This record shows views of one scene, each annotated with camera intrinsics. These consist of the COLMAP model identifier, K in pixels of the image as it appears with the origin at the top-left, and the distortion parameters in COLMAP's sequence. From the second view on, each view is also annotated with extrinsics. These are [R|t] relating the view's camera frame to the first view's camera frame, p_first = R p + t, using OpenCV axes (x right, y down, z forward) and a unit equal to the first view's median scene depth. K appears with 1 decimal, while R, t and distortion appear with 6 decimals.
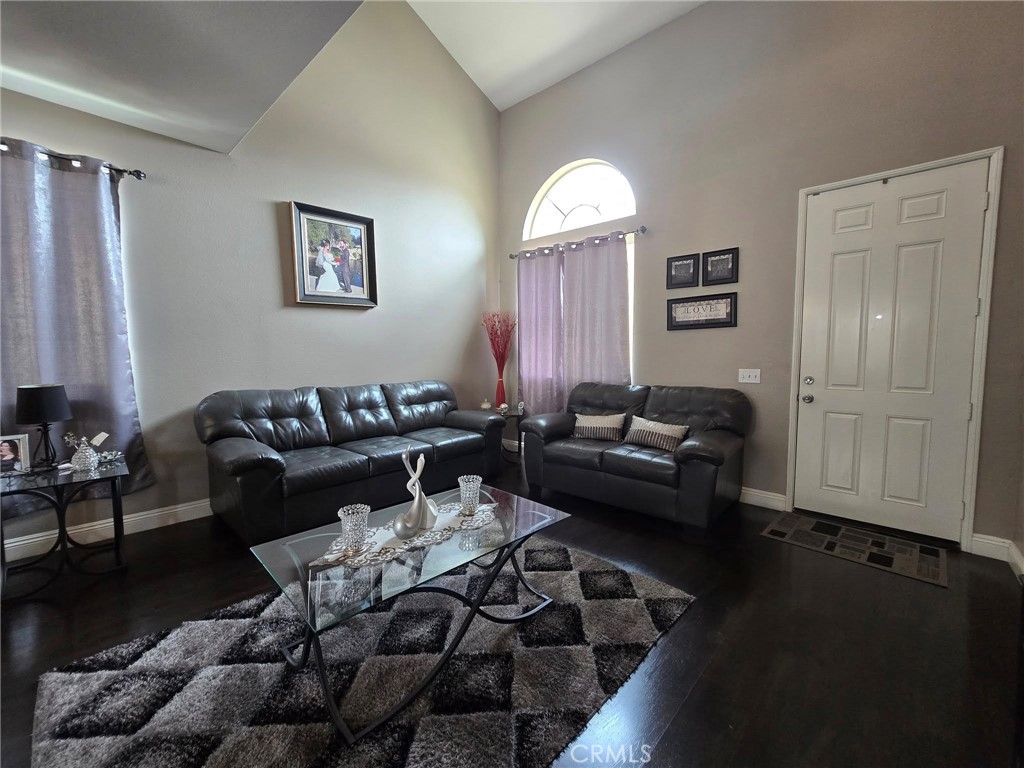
lens RADIAL K [[417.7, 0, 520.4], [0, 417.7, 379.8], [0, 0, 1]] dist [-0.003739, -0.000372]
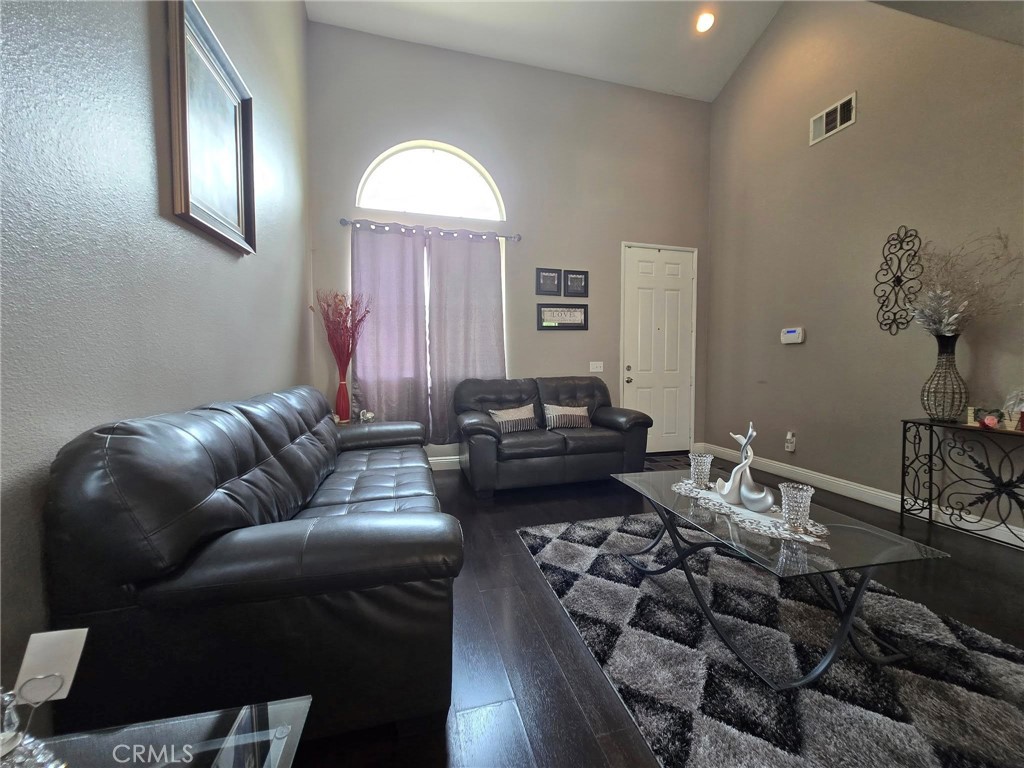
lens RADIAL K [[417.7, 0, 520.4], [0, 417.7, 379.8], [0, 0, 1]] dist [-0.003739, -0.000372]
pose [[0.532583, -0.036913, 0.845572, -0.691177], [0.055118, 0.998440, 0.008870, 0.006841], [-0.844581, 0.041883, 0.533787, 0.446534]]
